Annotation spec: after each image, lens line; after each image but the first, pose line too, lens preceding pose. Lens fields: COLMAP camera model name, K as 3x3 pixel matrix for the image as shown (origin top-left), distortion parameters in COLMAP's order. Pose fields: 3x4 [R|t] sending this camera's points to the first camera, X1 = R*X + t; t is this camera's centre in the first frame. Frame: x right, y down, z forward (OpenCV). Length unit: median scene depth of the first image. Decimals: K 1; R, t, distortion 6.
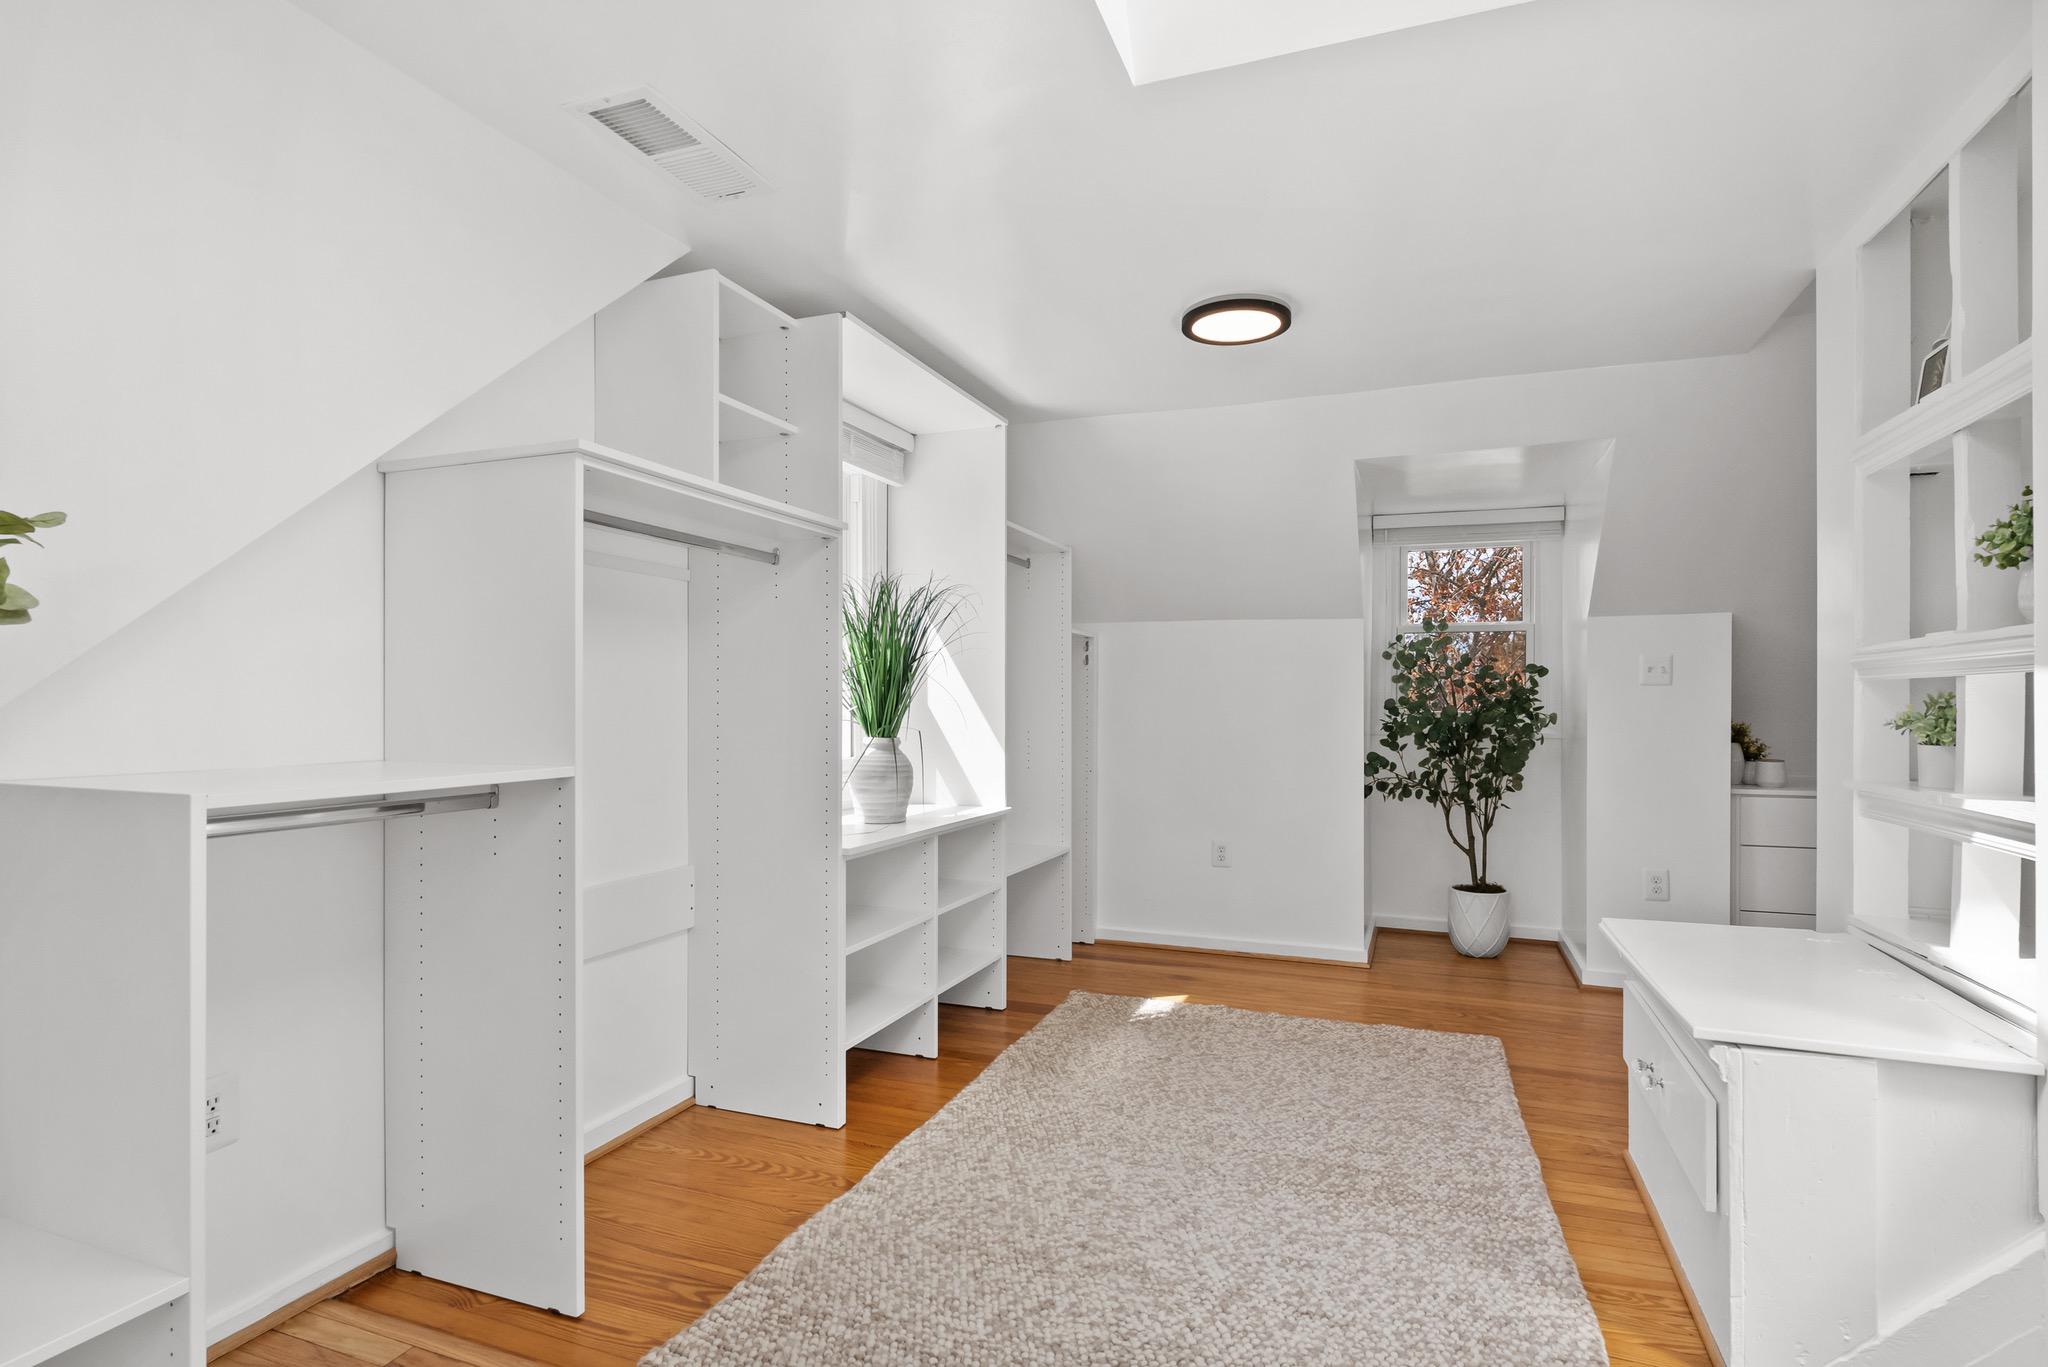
lens RADIAL K [[1033.6, 0, 1024.7], [0, 1033.6, 701.2], [0, 0, 1]] dist [-0.002082, 0.000607]
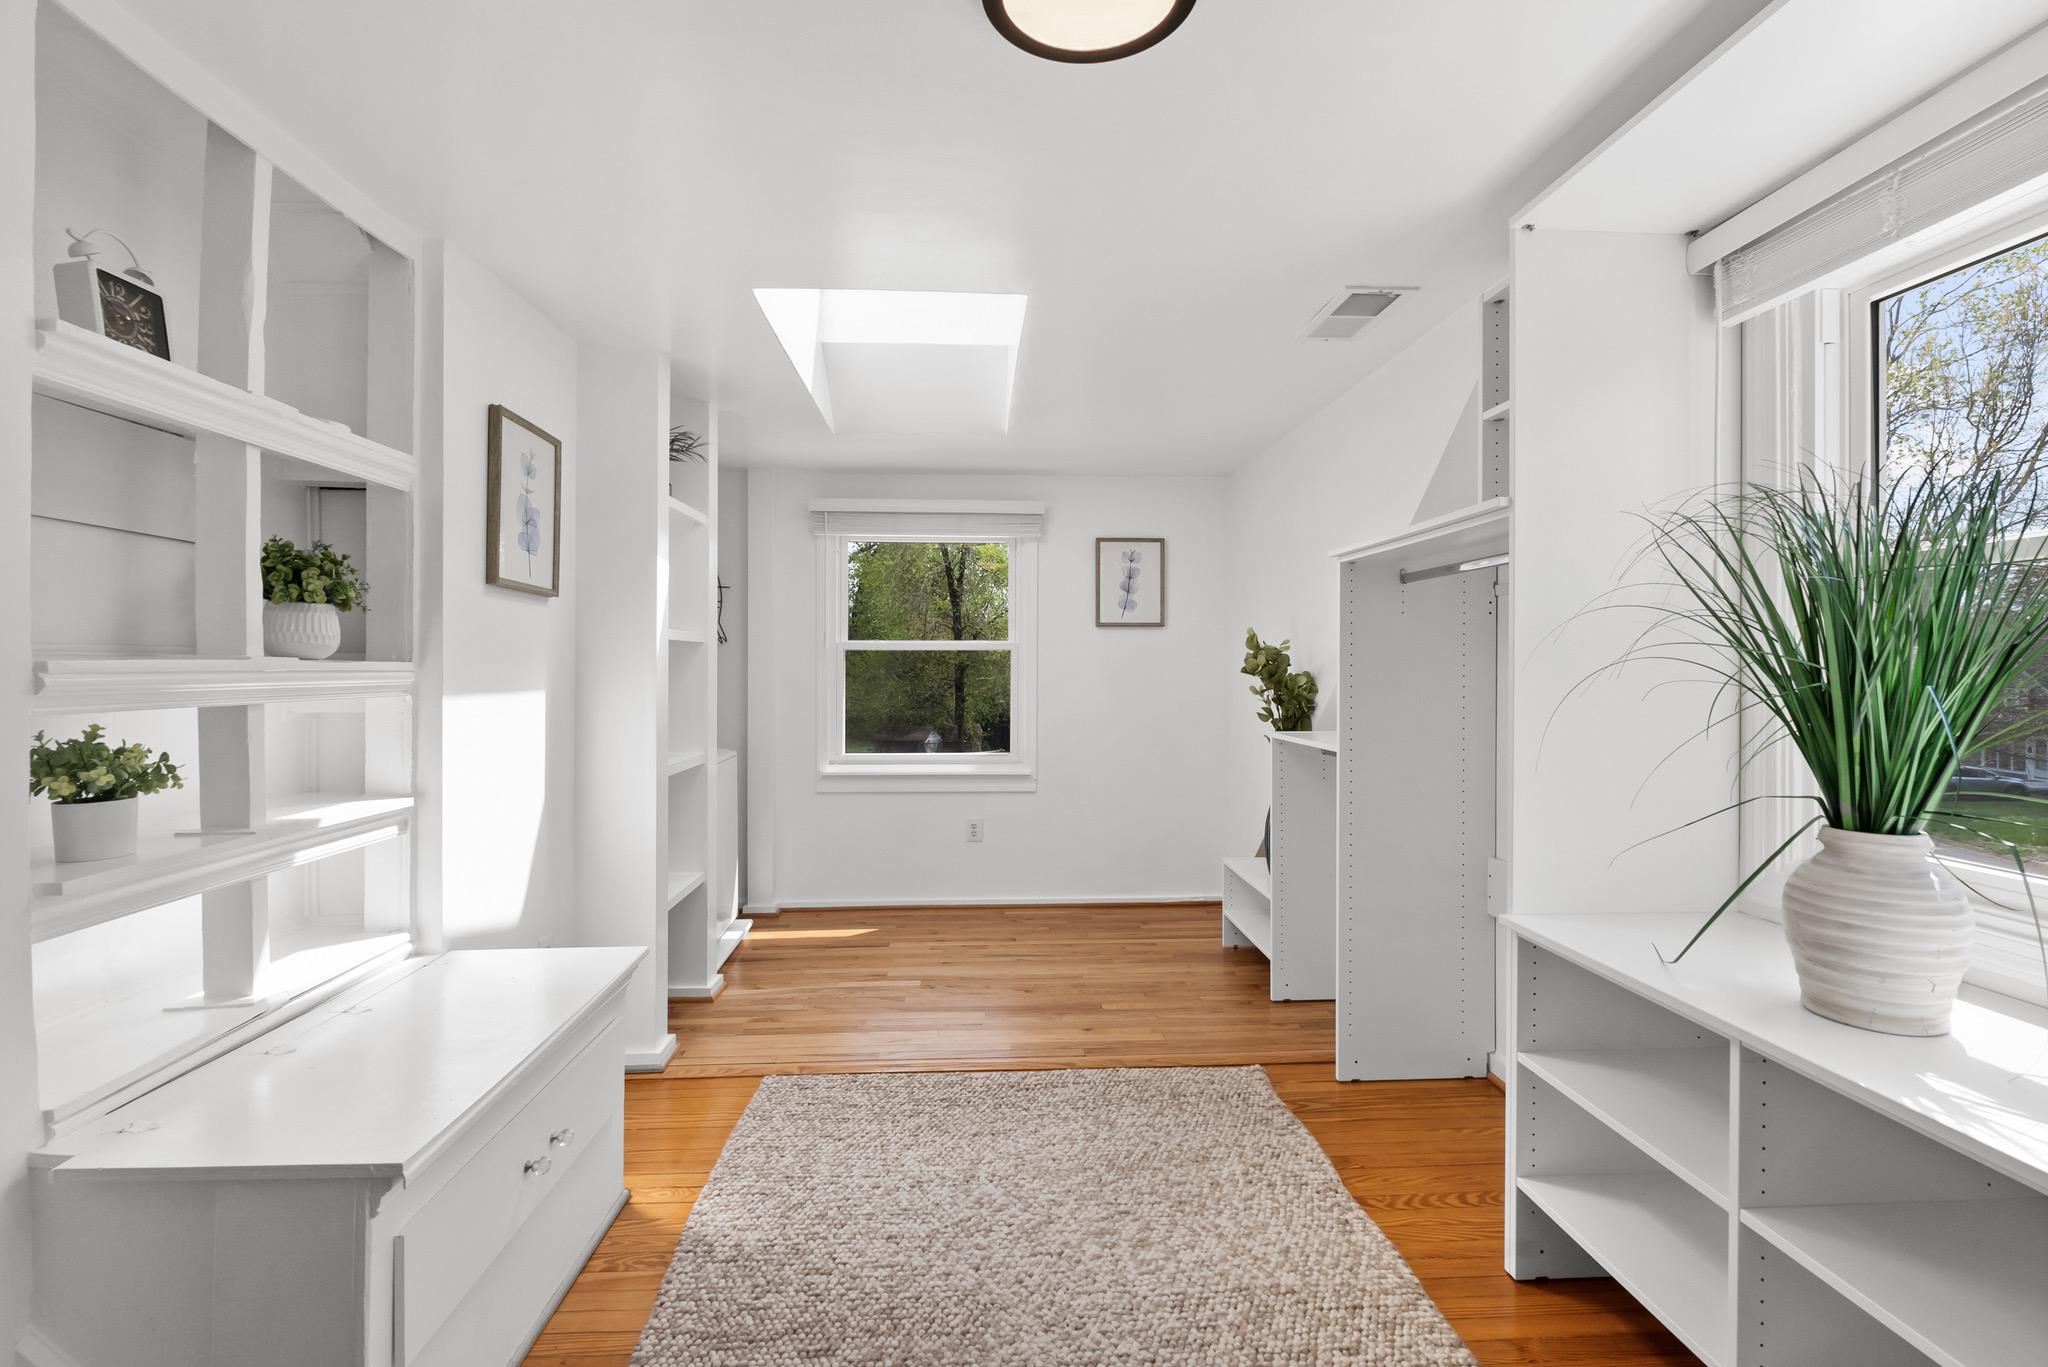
lens RADIAL K [[939.9, 0, 1024.5], [0, 939.9, 675.7], [0, 0, 1]] dist [-0.001277, -0.000018]
pose [[-0.910743, 0.002266, -0.412967, 0.385175], [-0.000723, 0.999975, 0.007081, -0.035832], [0.412973, 0.006748, -0.910718, 1.294853]]
